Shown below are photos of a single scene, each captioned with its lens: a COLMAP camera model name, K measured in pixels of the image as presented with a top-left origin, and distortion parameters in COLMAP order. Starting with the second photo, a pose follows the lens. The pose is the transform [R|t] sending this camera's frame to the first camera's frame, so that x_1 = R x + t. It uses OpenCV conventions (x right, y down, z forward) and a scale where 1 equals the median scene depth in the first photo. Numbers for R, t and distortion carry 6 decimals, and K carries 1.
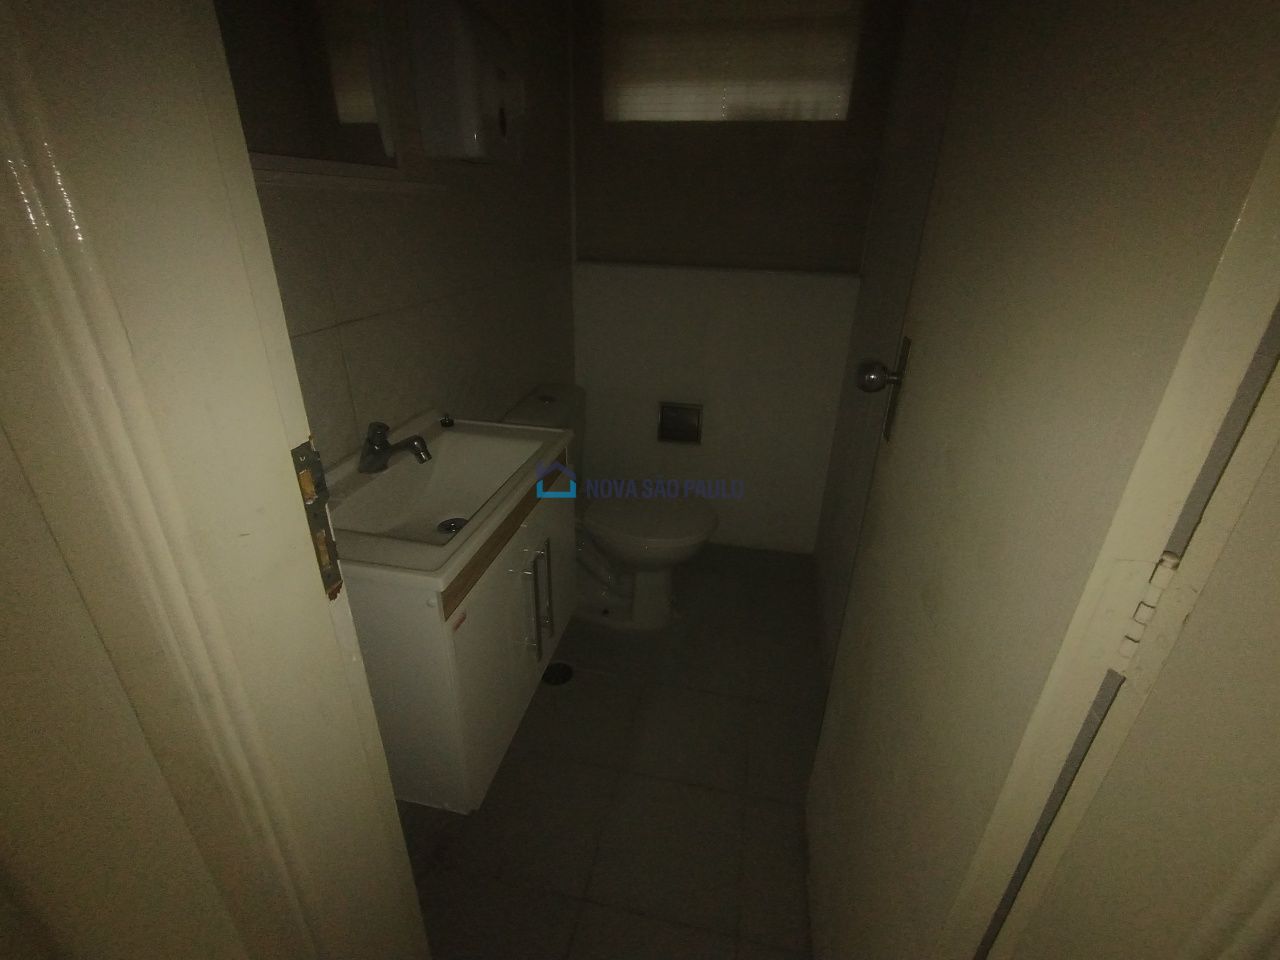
lens RADIAL K [[582.7, 0, 641.1], [0, 582.7, 480.7], [0, 0, 1]] dist [-0.000642, -0.000499]
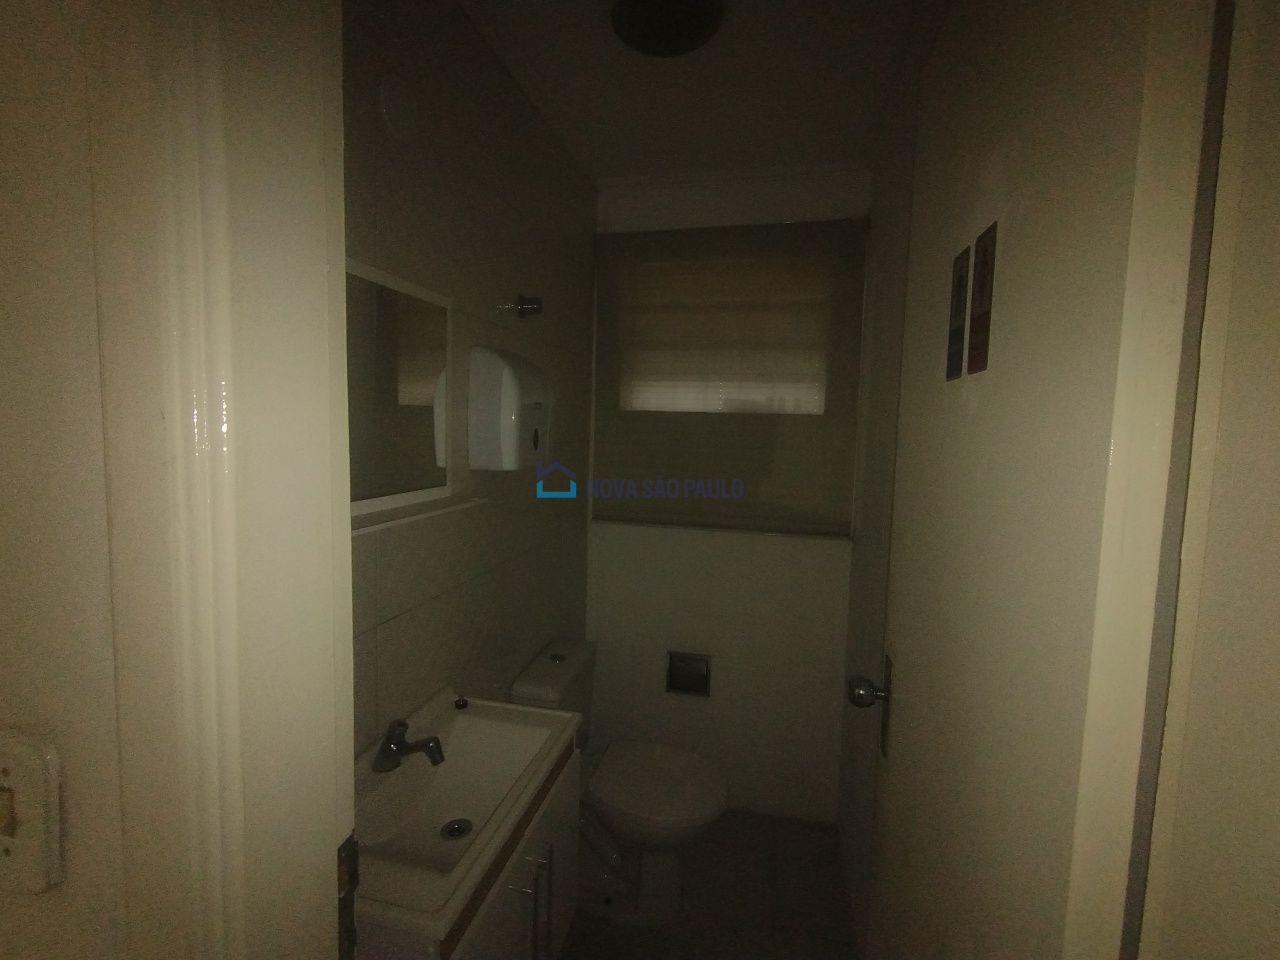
lens RADIAL K [[582.7, 0, 636.1], [0, 582.7, 476.1], [0, 0, 1]] dist [-0.000642, -0.000499]
pose [[0.999595, 0.002957, -0.028312, 0.007460], [-0.012756, 0.935675, -0.352631, -0.118951], [0.025448, 0.352849, 0.935334, -0.112126]]
